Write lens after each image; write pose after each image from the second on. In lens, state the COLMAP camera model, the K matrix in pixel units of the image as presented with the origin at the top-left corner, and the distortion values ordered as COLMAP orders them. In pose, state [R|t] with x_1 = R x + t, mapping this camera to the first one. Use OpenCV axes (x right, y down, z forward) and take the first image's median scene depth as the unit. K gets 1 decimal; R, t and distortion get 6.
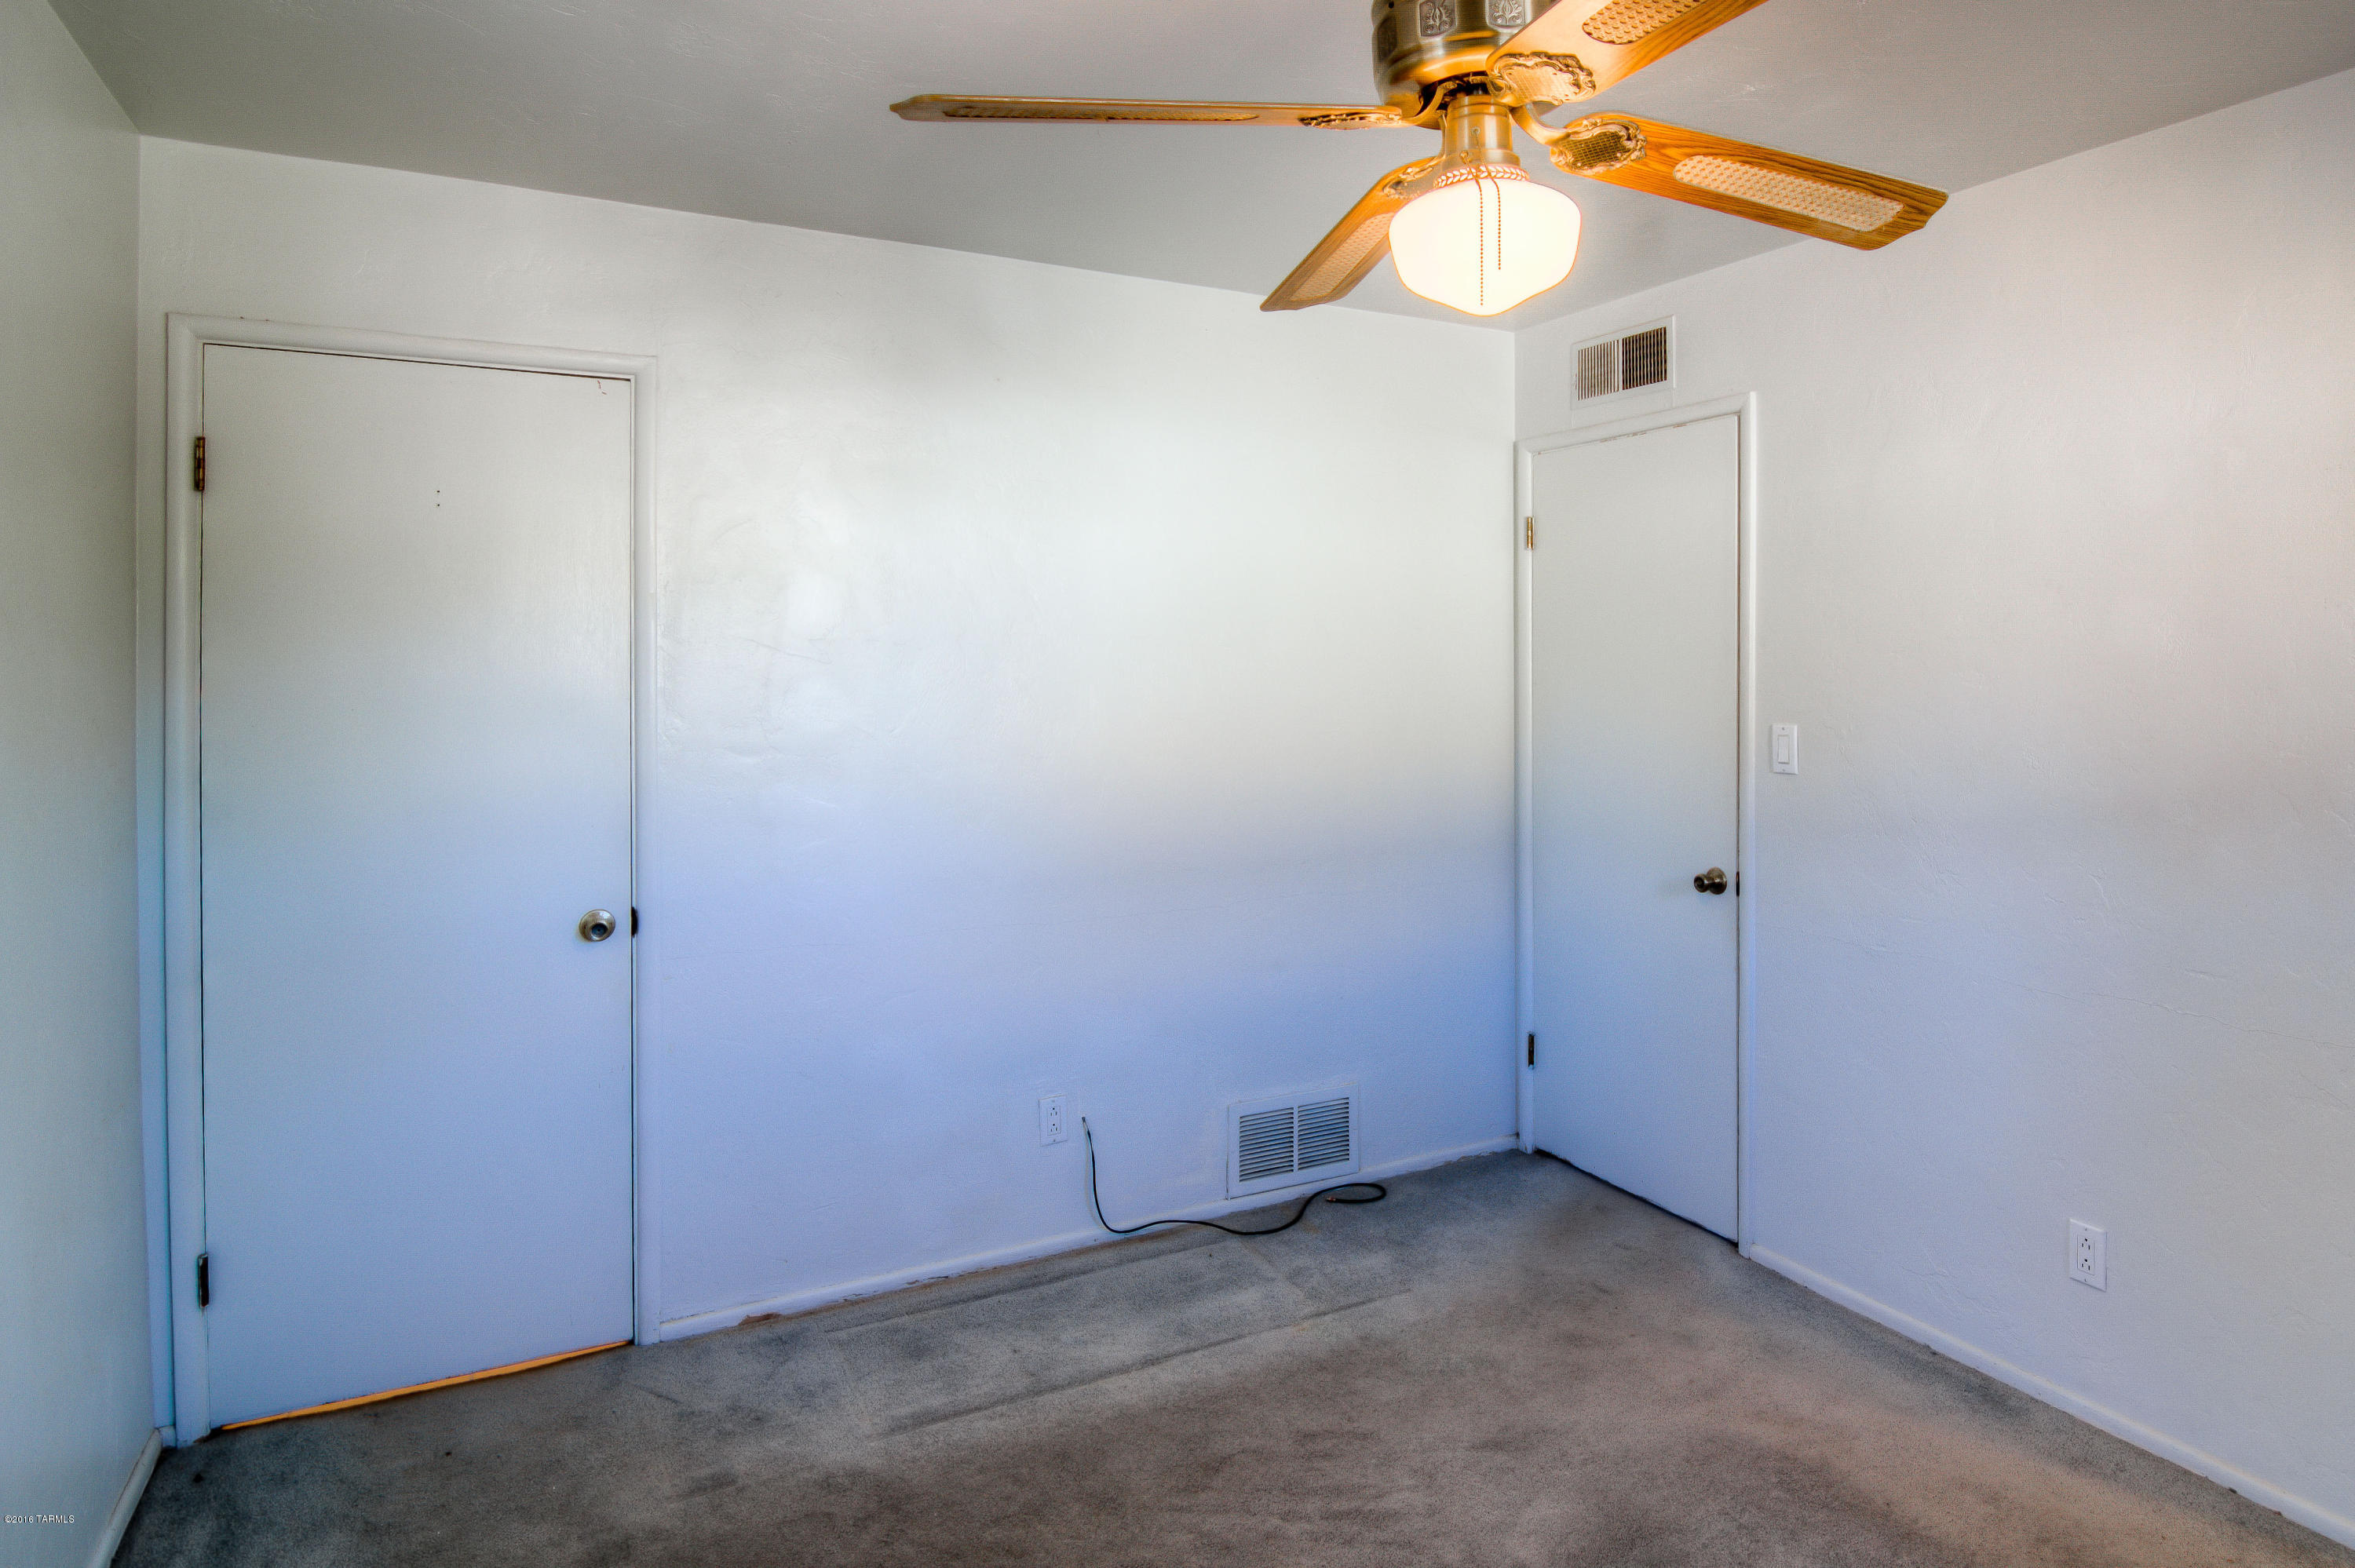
lens RADIAL K [[1398.8, 0, 1300.6], [0, 1398.8, 659.1], [0, 0, 1]] dist [0.001895, -0.012189]
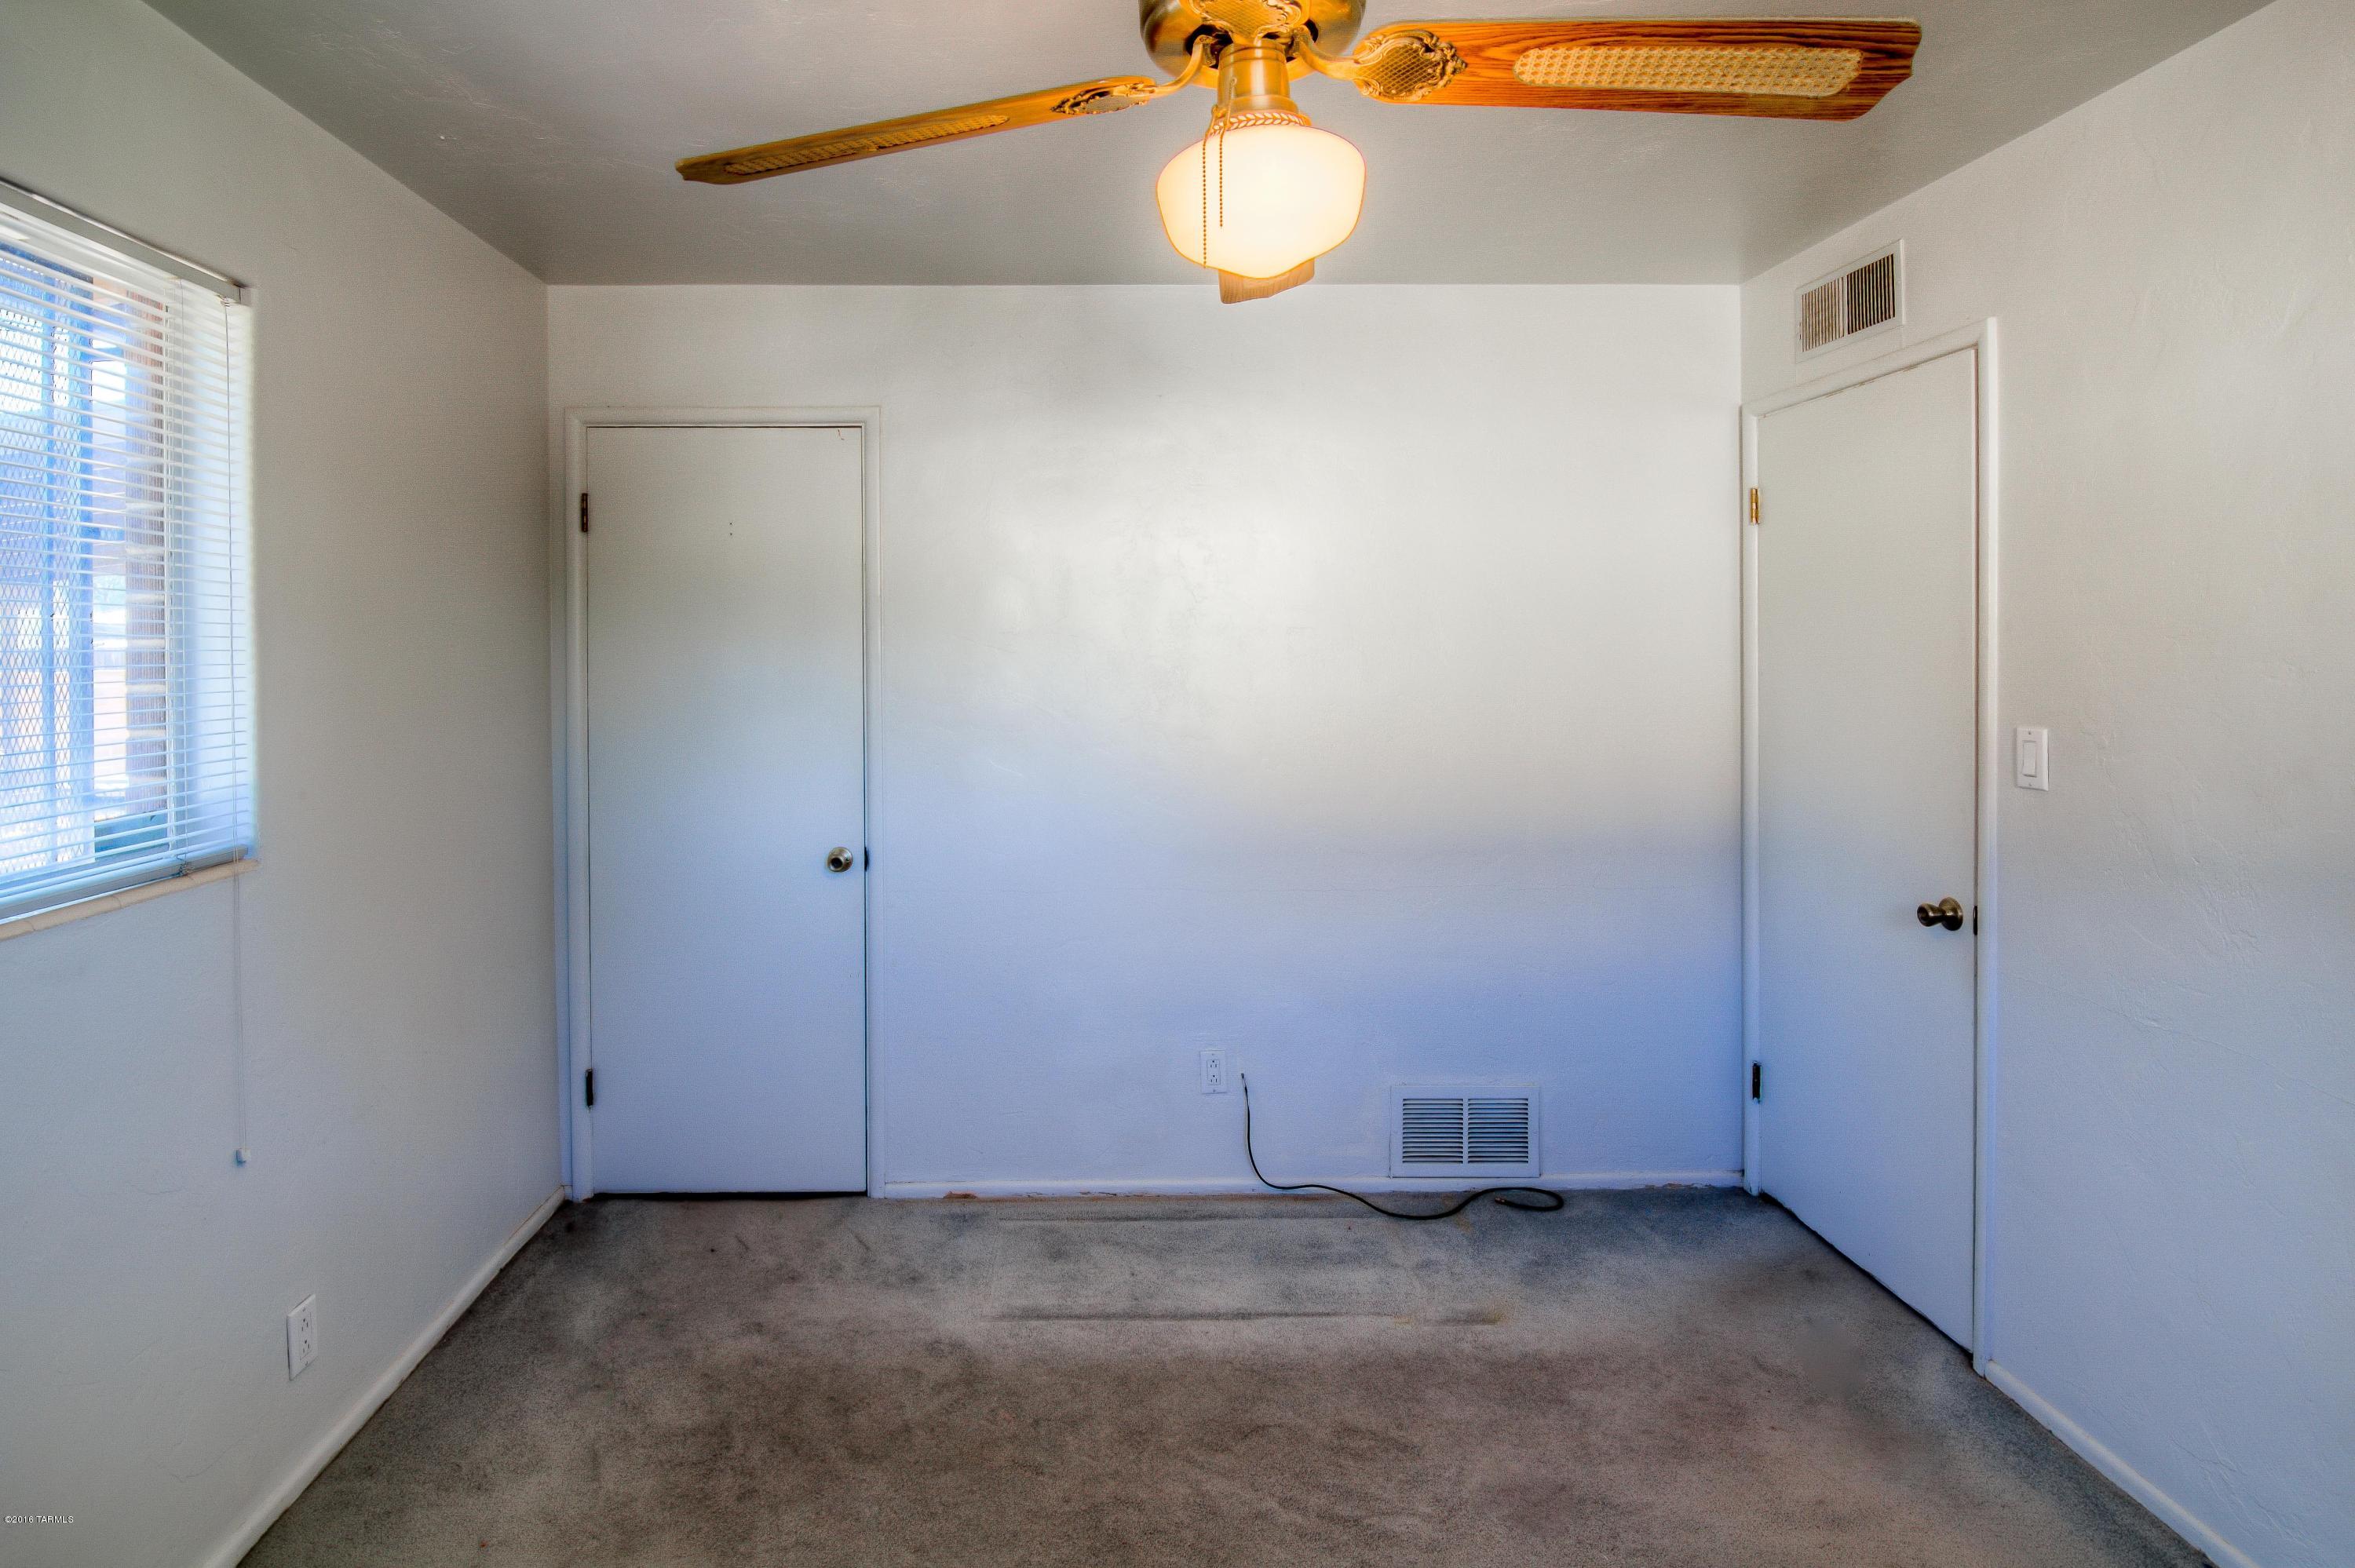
lens RADIAL K [[1247.4, 0, 1073.5], [0, 1247.4, 659.9], [0, 0, 1]] dist [0.000950, -0.008993]
pose [[0.871557, 0.002567, -0.490288, 0.217758], [0.003037, 0.999939, 0.010633, -0.001908], [0.490286, -0.010756, 0.871495, 0.111563]]
